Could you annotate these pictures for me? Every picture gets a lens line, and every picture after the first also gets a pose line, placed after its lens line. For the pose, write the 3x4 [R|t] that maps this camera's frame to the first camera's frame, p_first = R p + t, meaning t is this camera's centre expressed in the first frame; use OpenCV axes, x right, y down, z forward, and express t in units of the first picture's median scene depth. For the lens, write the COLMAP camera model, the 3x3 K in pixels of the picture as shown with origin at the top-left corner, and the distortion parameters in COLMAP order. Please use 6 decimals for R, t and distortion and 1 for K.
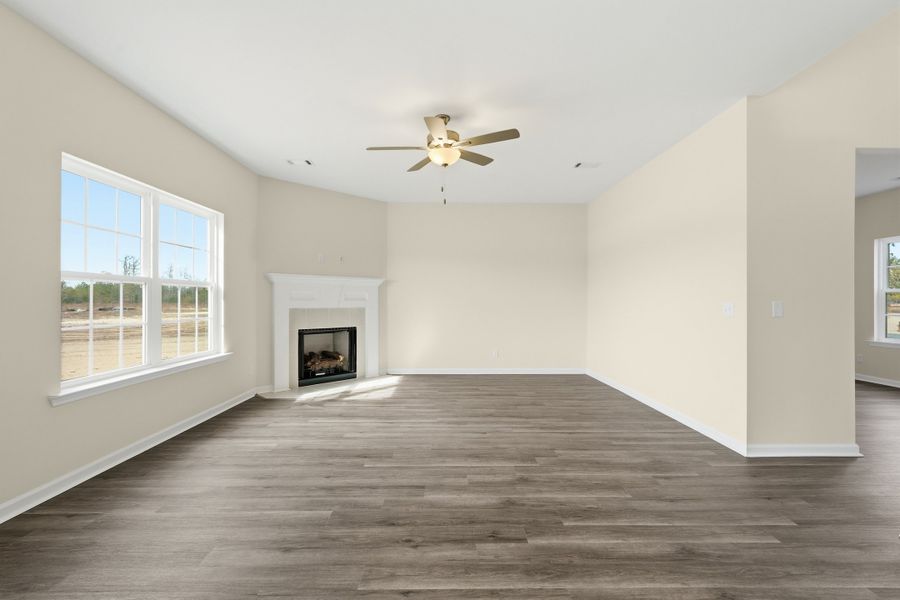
lens RADIAL K [[399.2, 0, 450.0], [0, 399.2, 302.3], [0, 0, 1]] dist [-0.009435, 0.004687]
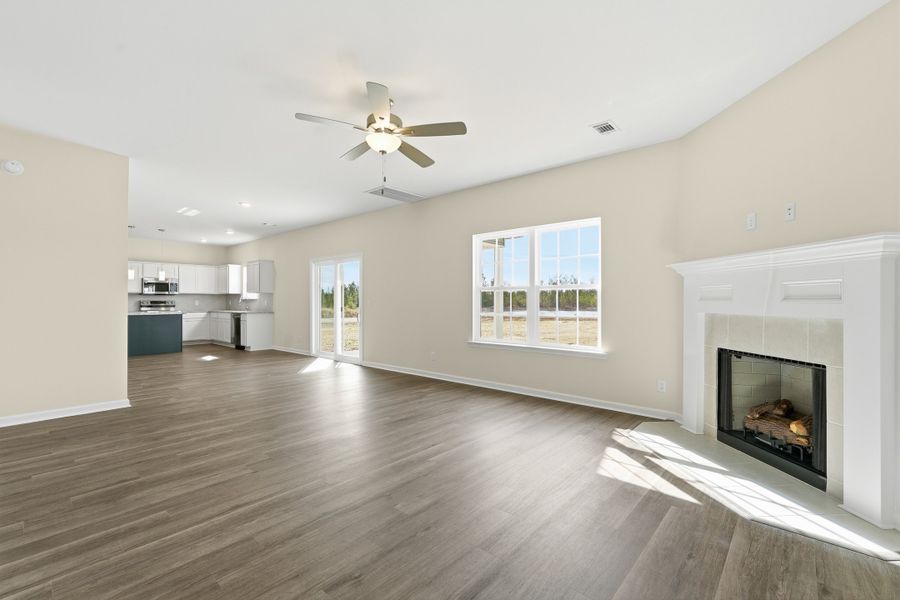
lens RADIAL K [[399.2, 0, 450.7], [0, 399.2, 303.4], [0, 0, 1]] dist [-0.009435, 0.004687]
pose [[-0.676614, 0.000238, -0.736337, 0.581955], [-0.007005, 0.999953, 0.006760, -0.004105], [0.736304, 0.009732, -0.676581, 1.817634]]
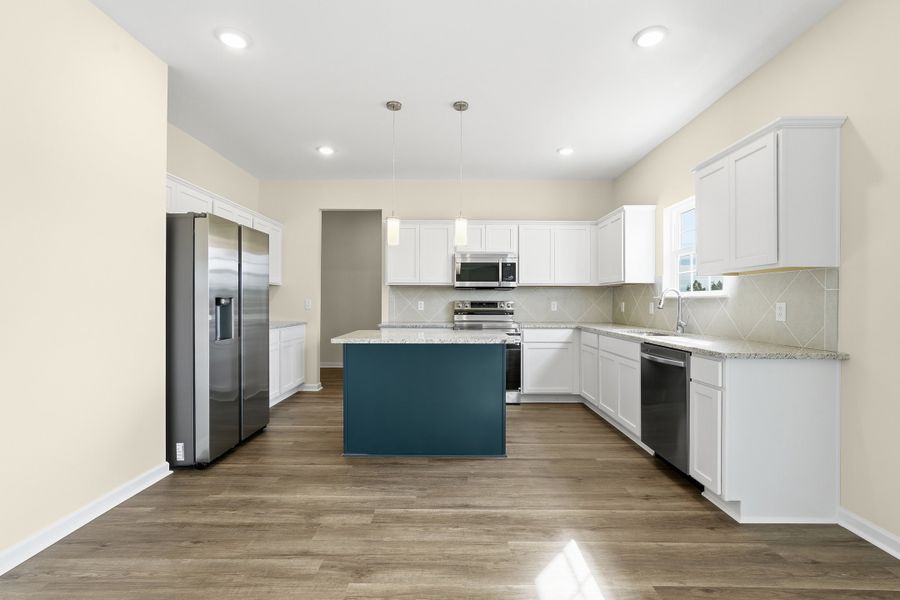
lens RADIAL K [[399.2, 0, 446.8], [0, 399.2, 298.9], [0, 0, 1]] dist [-0.009435, 0.004687]
pose [[-0.999416, -0.007087, 0.033417, -0.074327], [-0.007014, 0.999973, 0.002298, 0.000676], [-0.033432, 0.002062, -0.999439, -0.458249]]
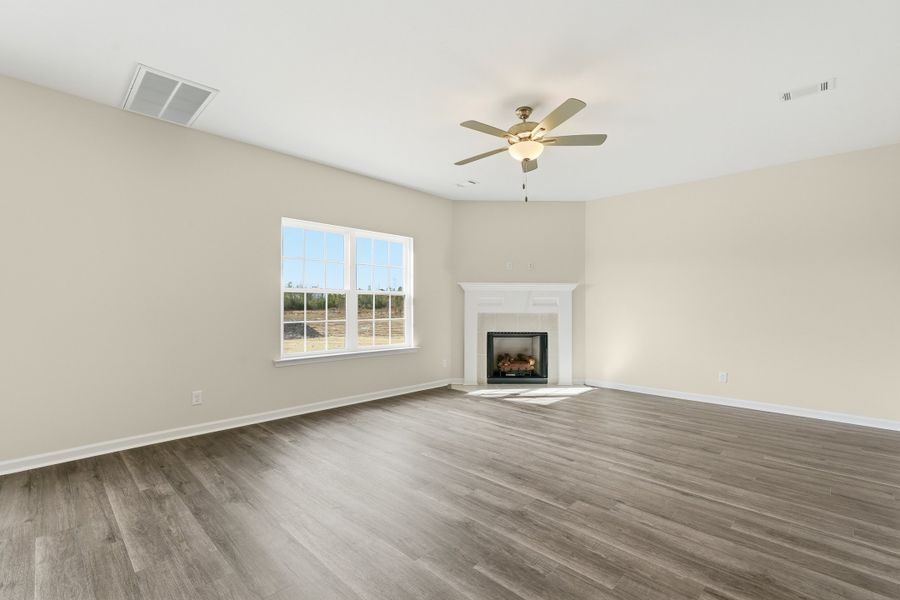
lens RADIAL K [[399.2, 0, 452.4], [0, 399.2, 306.2], [0, 0, 1]] dist [-0.009435, 0.004687]
pose [[0.712123, 0.001137, -0.702054, 0.542253], [-0.004857, 0.999983, -0.003307, 0.001212], [0.702038, 0.005765, 0.712116, 0.226003]]
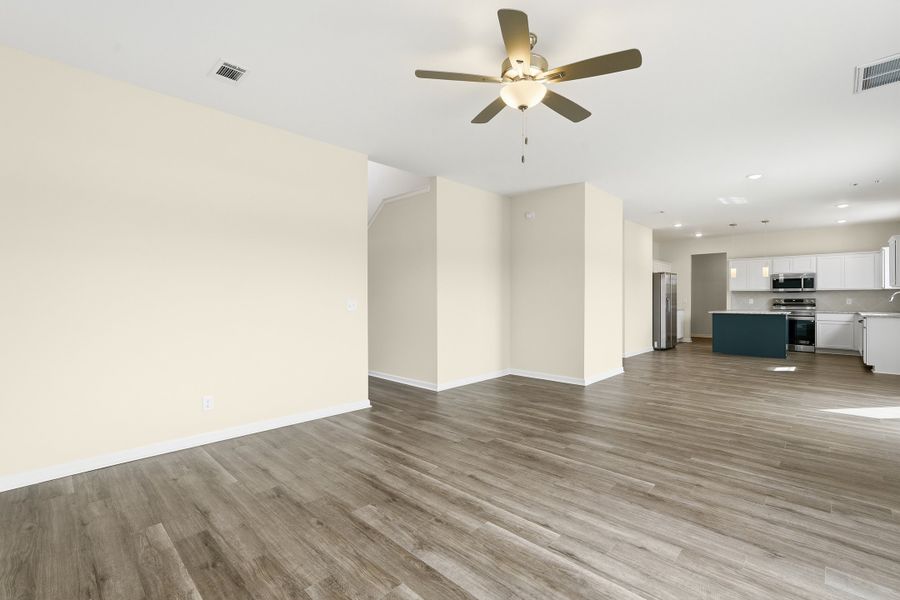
lens RADIAL K [[399.2, 0, 451.0], [0, 399.2, 302.0], [0, 0, 1]] dist [-0.009435, 0.004687]
pose [[-0.704629, -0.006418, 0.709547, -0.448720], [0.003556, 0.999915, 0.012576, -0.009696], [-0.709567, 0.011385, -0.704546, 1.669856]]
